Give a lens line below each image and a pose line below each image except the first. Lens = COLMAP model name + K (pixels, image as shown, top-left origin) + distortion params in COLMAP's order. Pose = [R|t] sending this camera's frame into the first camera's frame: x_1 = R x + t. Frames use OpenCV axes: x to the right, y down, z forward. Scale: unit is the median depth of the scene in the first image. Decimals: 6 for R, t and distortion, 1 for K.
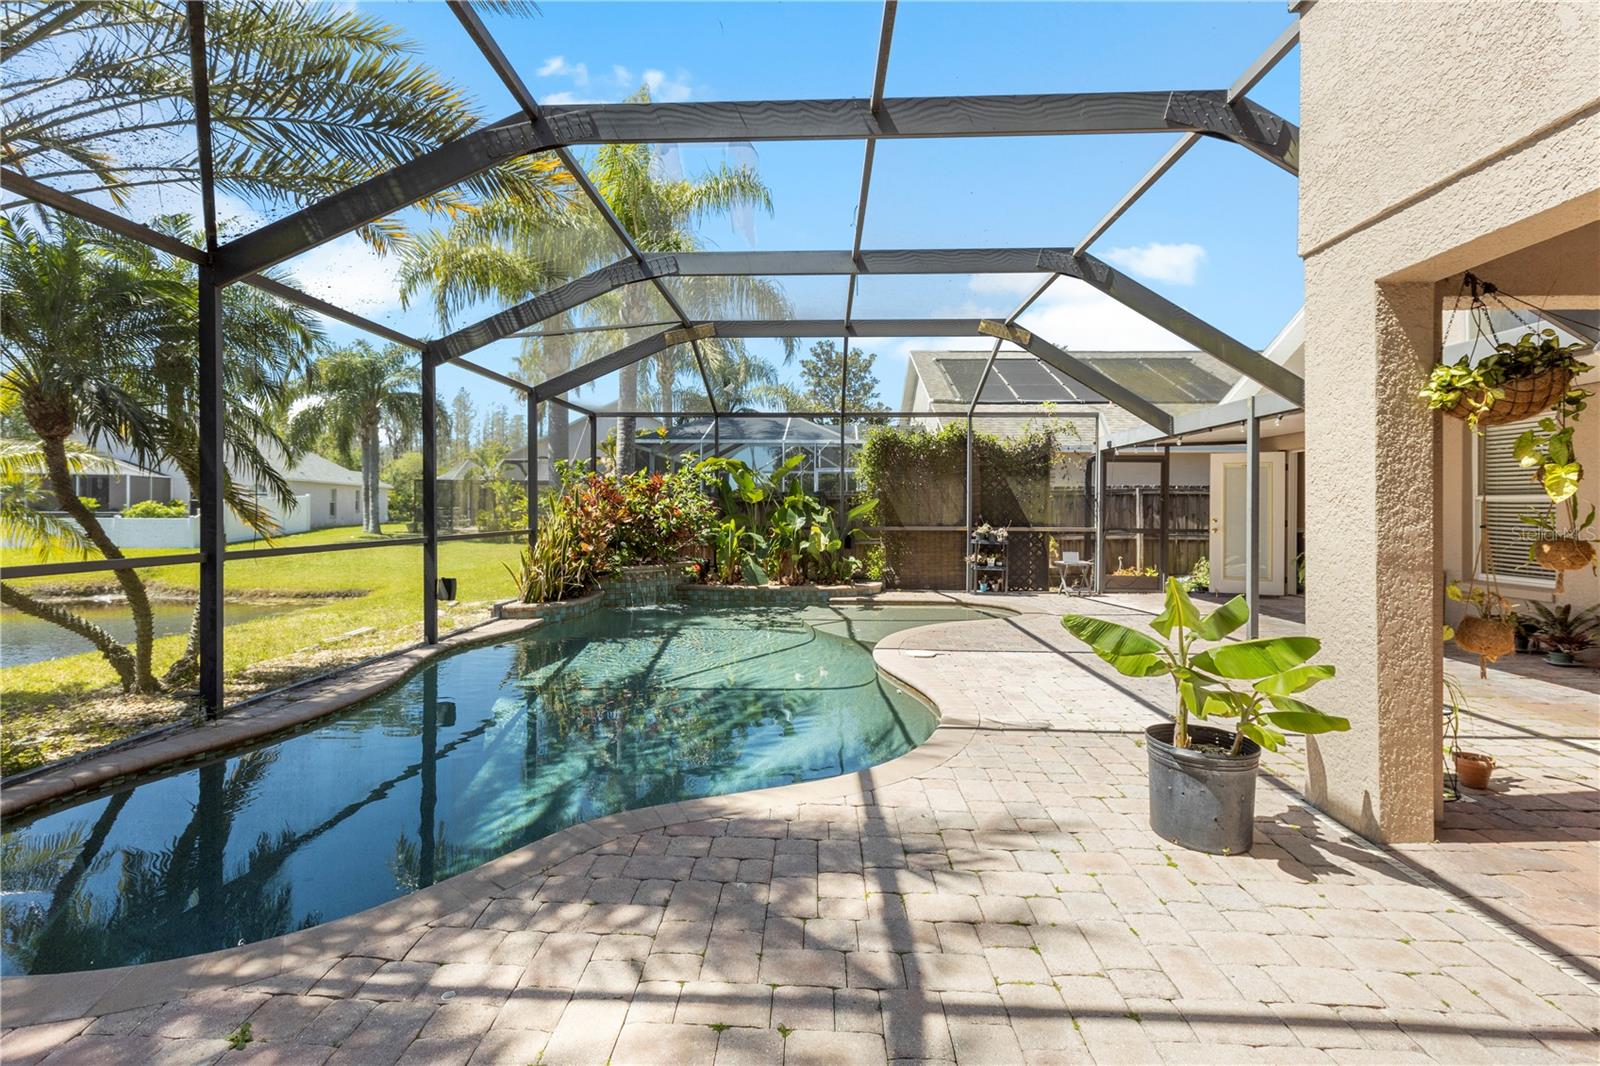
lens RADIAL K [[729.9, 0, 781.5], [0, 729.9, 511.9], [0, 0, 1]] dist [0.000787, -0.001778]
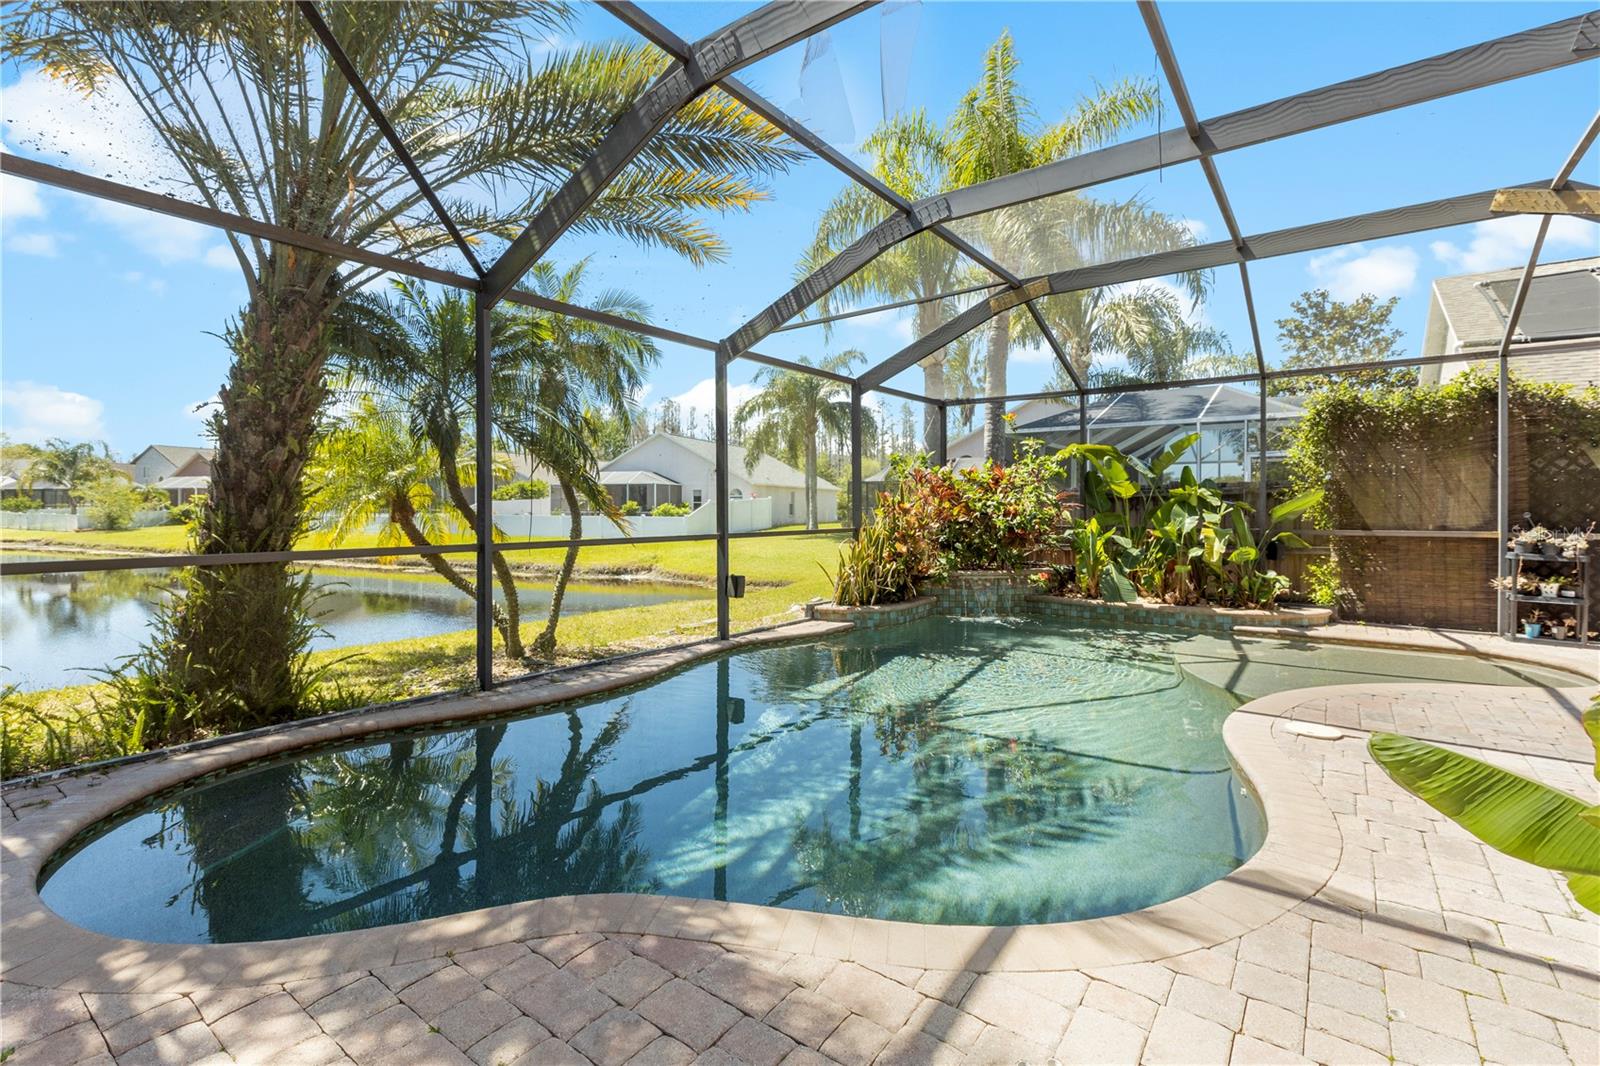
lens RADIAL K [[729.9, 0, 778.5], [0, 729.9, 516.6], [0, 0, 1]] dist [0.000787, -0.001778]
pose [[0.825255, 0.002200, -0.564756, 0.150770], [0.001458, 0.999981, 0.006025, 0.003835], [0.564758, -0.005796, 0.825236, 0.197960]]
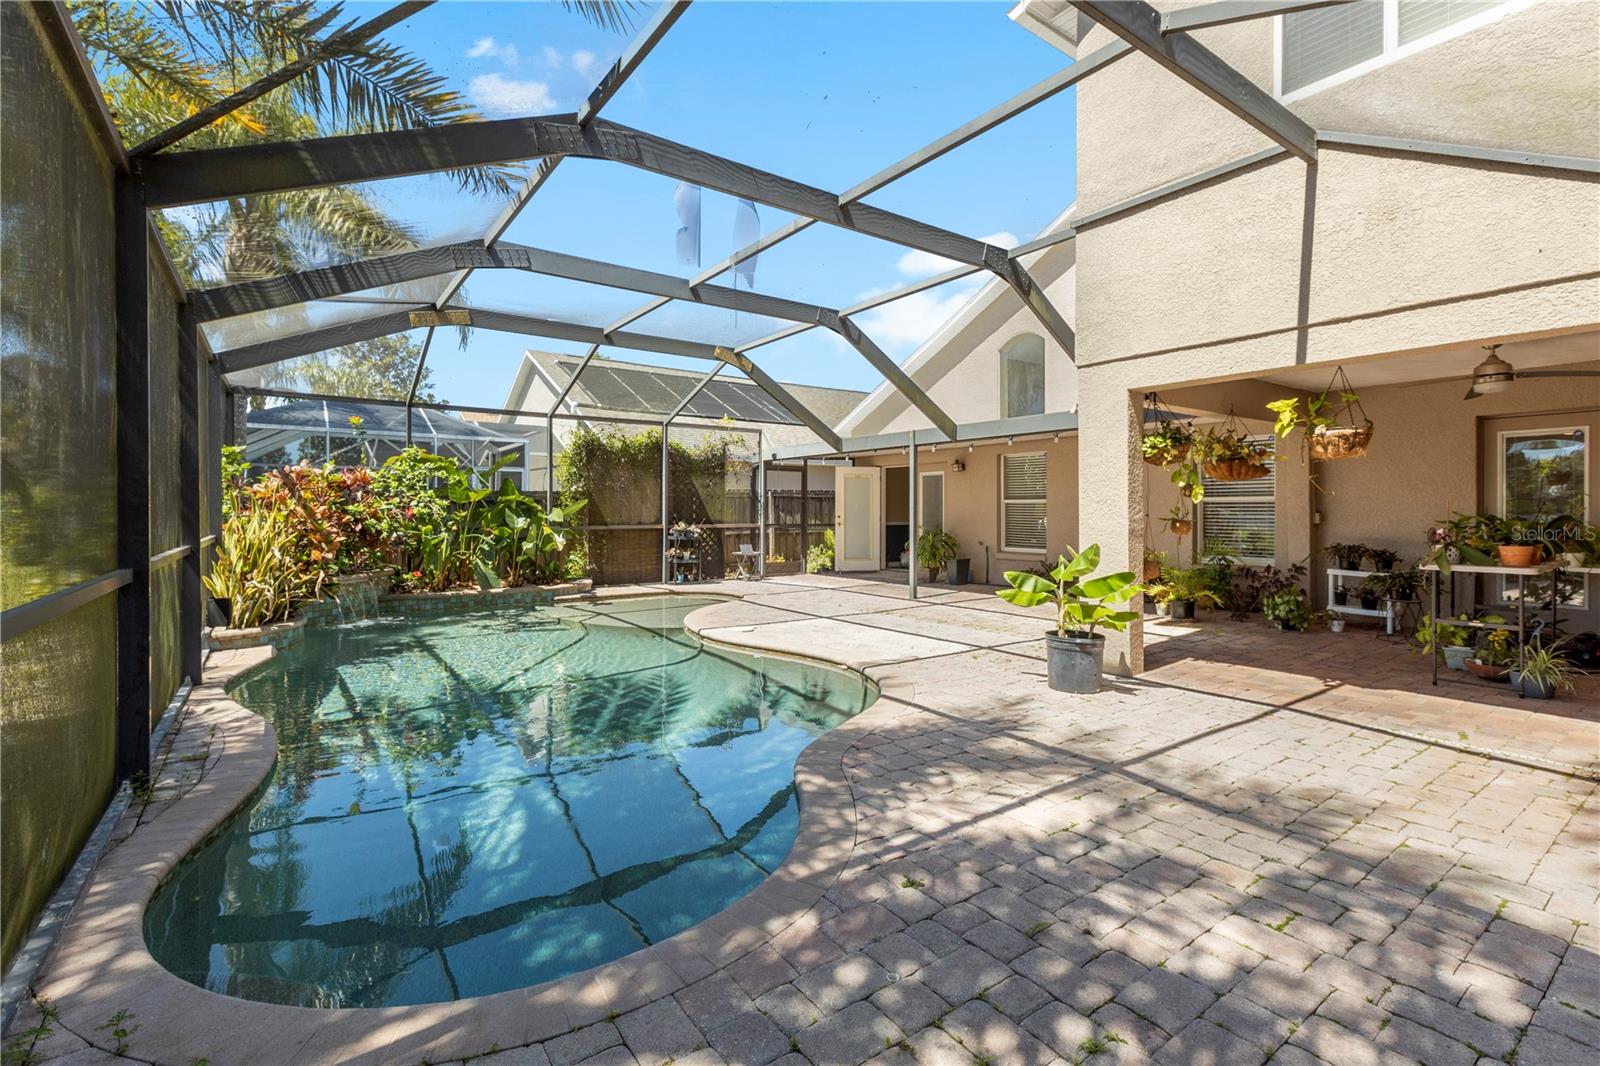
lens RADIAL K [[729.9, 0, 789.1], [0, 729.9, 515.6], [0, 0, 1]] dist [0.000787, -0.001778]
pose [[0.788745, -0.008520, 0.614661, -0.440377], [0.005984, 0.999963, 0.006181, 0.001217], [-0.614691, -0.001197, 0.788767, 0.006729]]
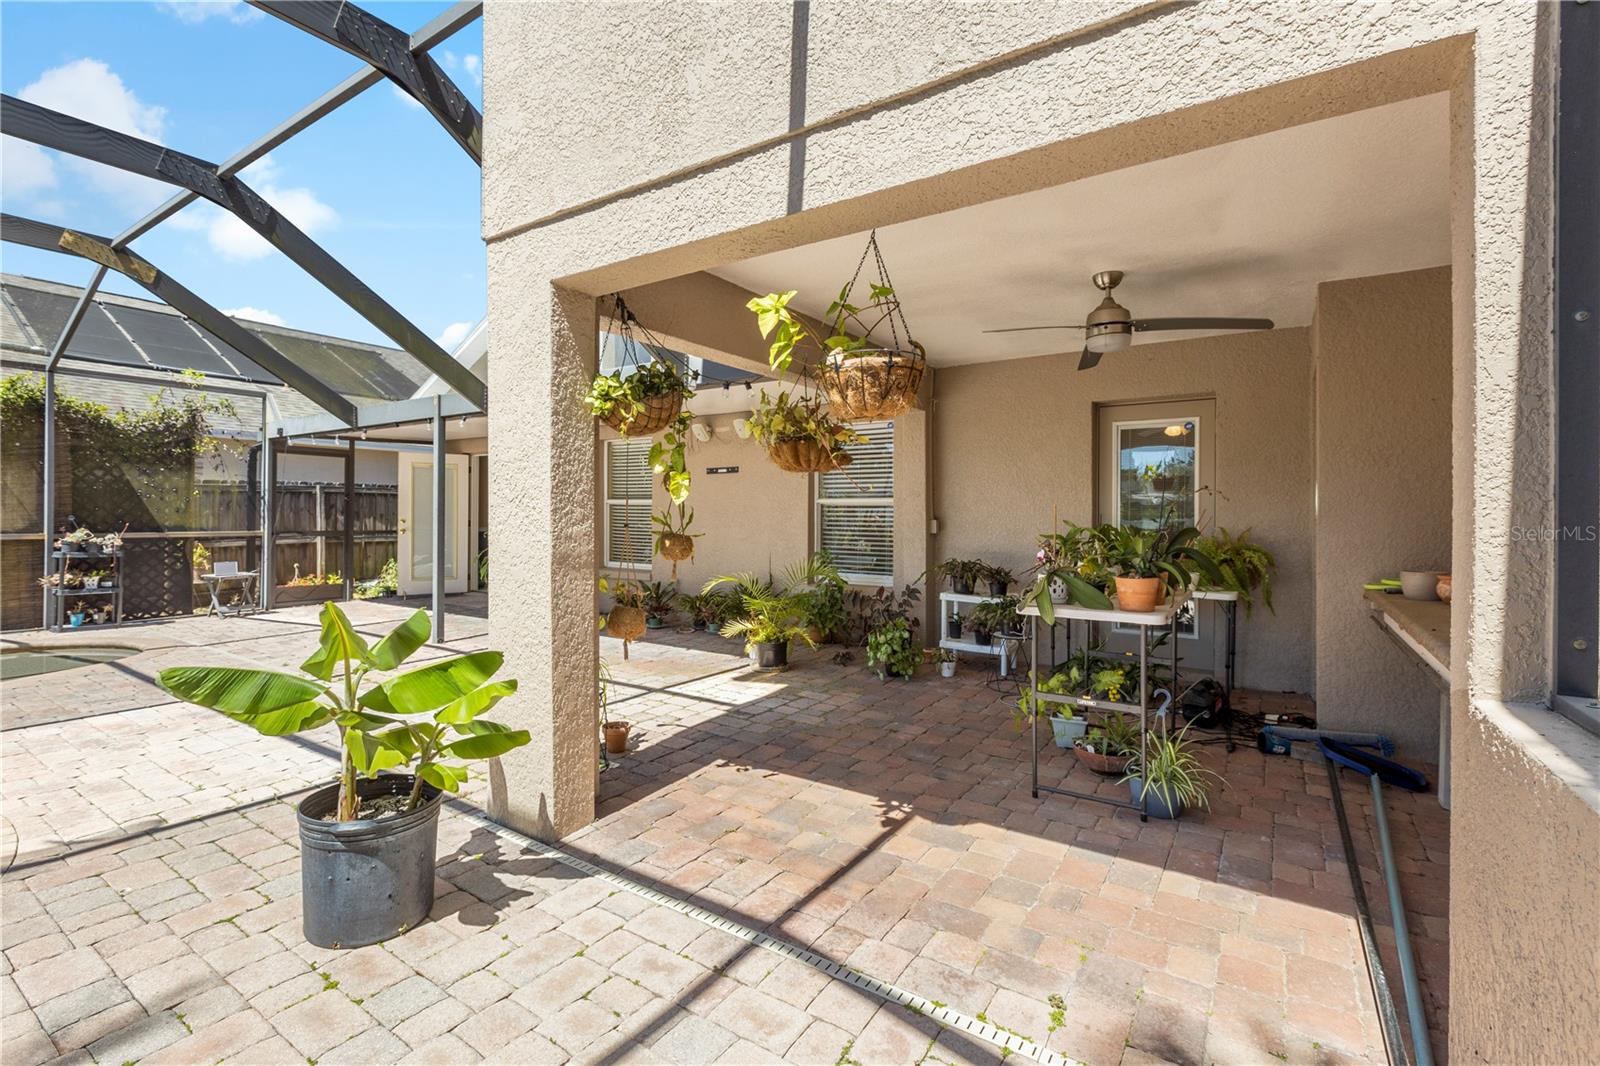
lens RADIAL K [[729.9, 0, 800.8], [0, 729.9, 513.3], [0, 0, 1]] dist [0.000787, -0.001778]
pose [[0.513767, -0.000153, 0.857930, 0.053198], [-0.001256, 0.999999, 0.000930, -0.000097], [-0.857929, -0.001555, 0.513766, 0.076923]]
